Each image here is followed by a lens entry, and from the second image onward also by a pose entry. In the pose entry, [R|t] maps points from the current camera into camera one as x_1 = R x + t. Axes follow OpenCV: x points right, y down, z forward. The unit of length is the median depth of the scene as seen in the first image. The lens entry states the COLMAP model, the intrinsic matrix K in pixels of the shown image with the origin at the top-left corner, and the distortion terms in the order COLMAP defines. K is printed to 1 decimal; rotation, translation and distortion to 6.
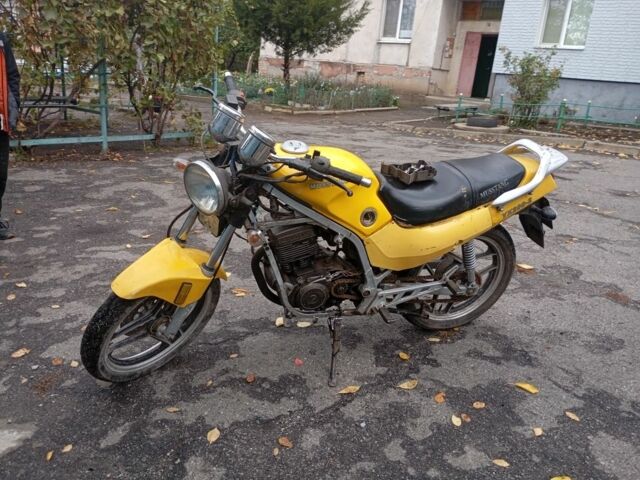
lens RADIAL K [[533.2, 0, 318.1], [0, 533.2, 245.5], [0, 0, 1]] dist [0.046980, -0.032143]
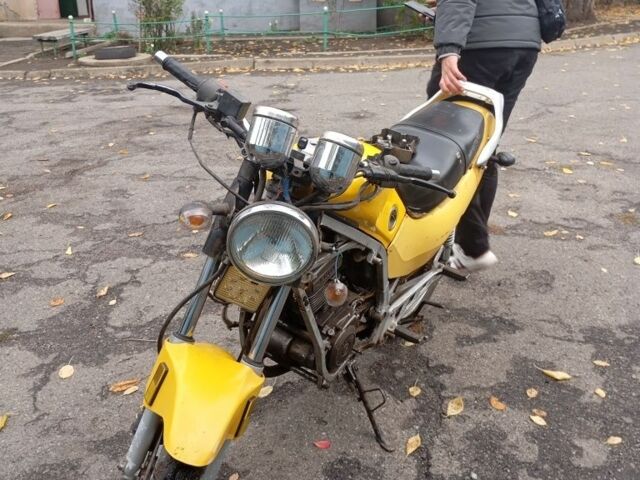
lens RADIAL K [[707.0, 0, 316.5], [0, 707.0, 239.7], [0, 0, 1]] dist [0.033737, 0.000000]
pose [[0.778102, -0.283852, 0.560344, -0.529959], [0.259120, 0.957681, 0.125311, -0.168271], [-0.572201, 0.047692, 0.818726, 0.247708]]
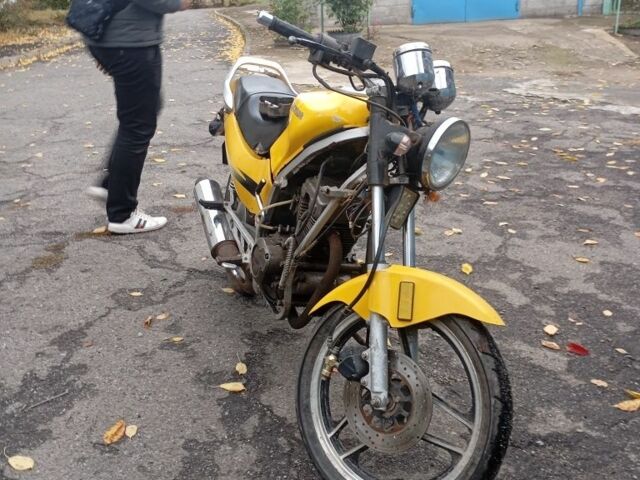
lens RADIAL K [[707.0, 0, 315.3], [0, 707.0, 237.0], [0, 0, 1]] dist [0.033737, 0.000000]
pose [[-0.027976, -0.380978, 0.924161, -0.996230], [0.353816, 0.860897, 0.365609, -0.366434], [-0.934896, 0.337211, 0.110712, 0.920664]]
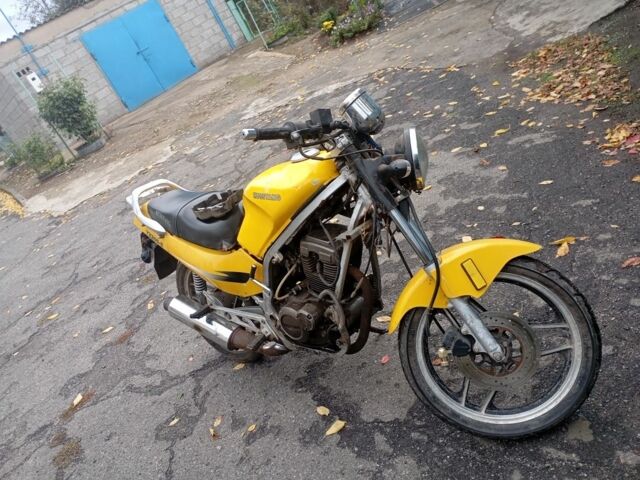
lens RADIAL K [[533.2, 0, 323.2], [0, 533.2, 241.8], [0, 0, 1]] dist [0.046980, -0.032143]
pose [[-0.530392, -0.208298, 0.821764, -0.782307], [0.626724, 0.556415, 0.545545, -0.528644], [-0.570878, 0.804372, -0.164572, 1.135060]]
